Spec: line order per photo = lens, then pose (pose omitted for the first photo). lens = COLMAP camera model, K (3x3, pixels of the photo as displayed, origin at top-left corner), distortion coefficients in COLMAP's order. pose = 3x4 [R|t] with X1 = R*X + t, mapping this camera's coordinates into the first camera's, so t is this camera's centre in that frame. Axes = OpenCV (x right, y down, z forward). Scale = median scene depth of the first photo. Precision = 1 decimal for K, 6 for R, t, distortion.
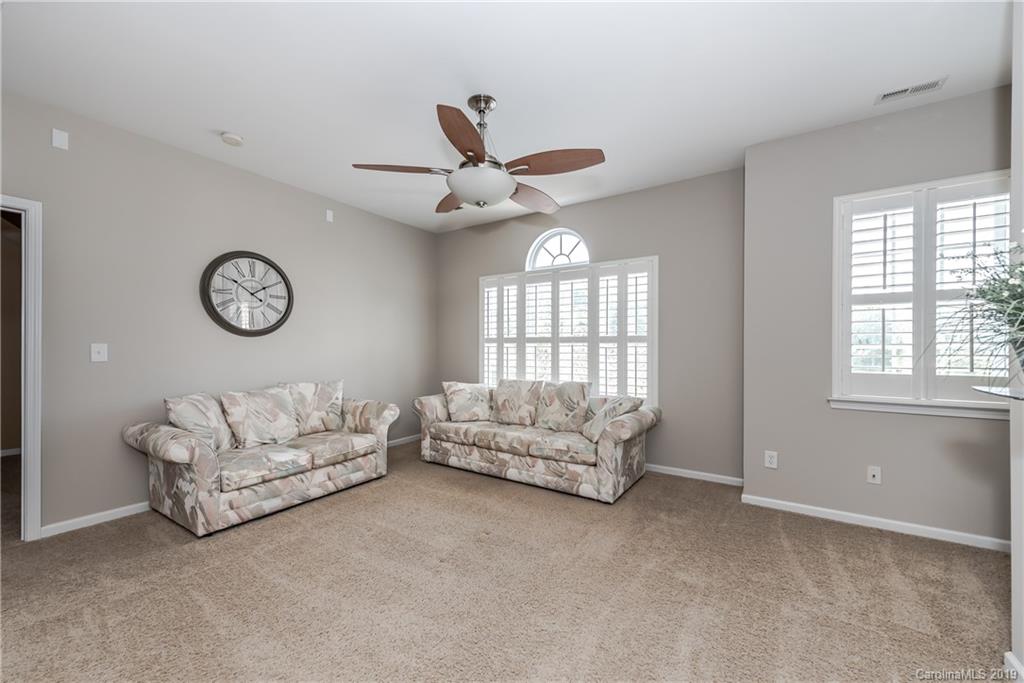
lens RADIAL K [[401.3, 0, 510.1], [0, 401.3, 344.0], [0, 0, 1]] dist [0.003662, 0.000078]
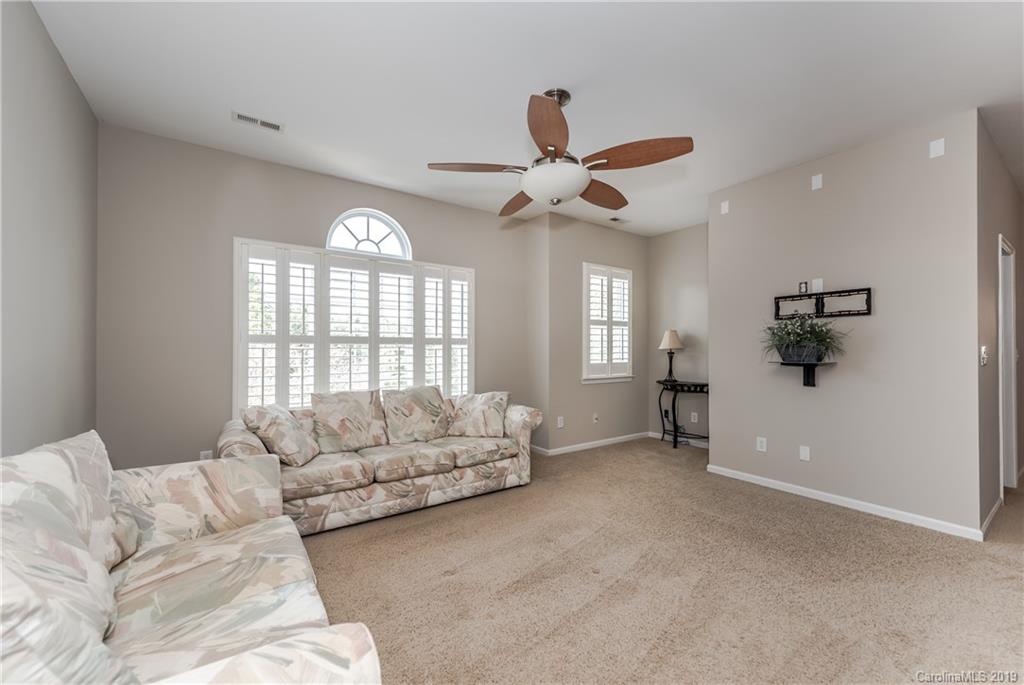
lens RADIAL K [[417.0, 0, 510.6], [0, 417.0, 336.4], [0, 0, 1]] dist [0.031923, 0.000024]
pose [[0.353866, 0.026770, 0.934913, -0.695779], [-0.007284, 0.999639, -0.025866, 0.002612], [-0.935268, 0.002343, 0.353934, 0.475227]]
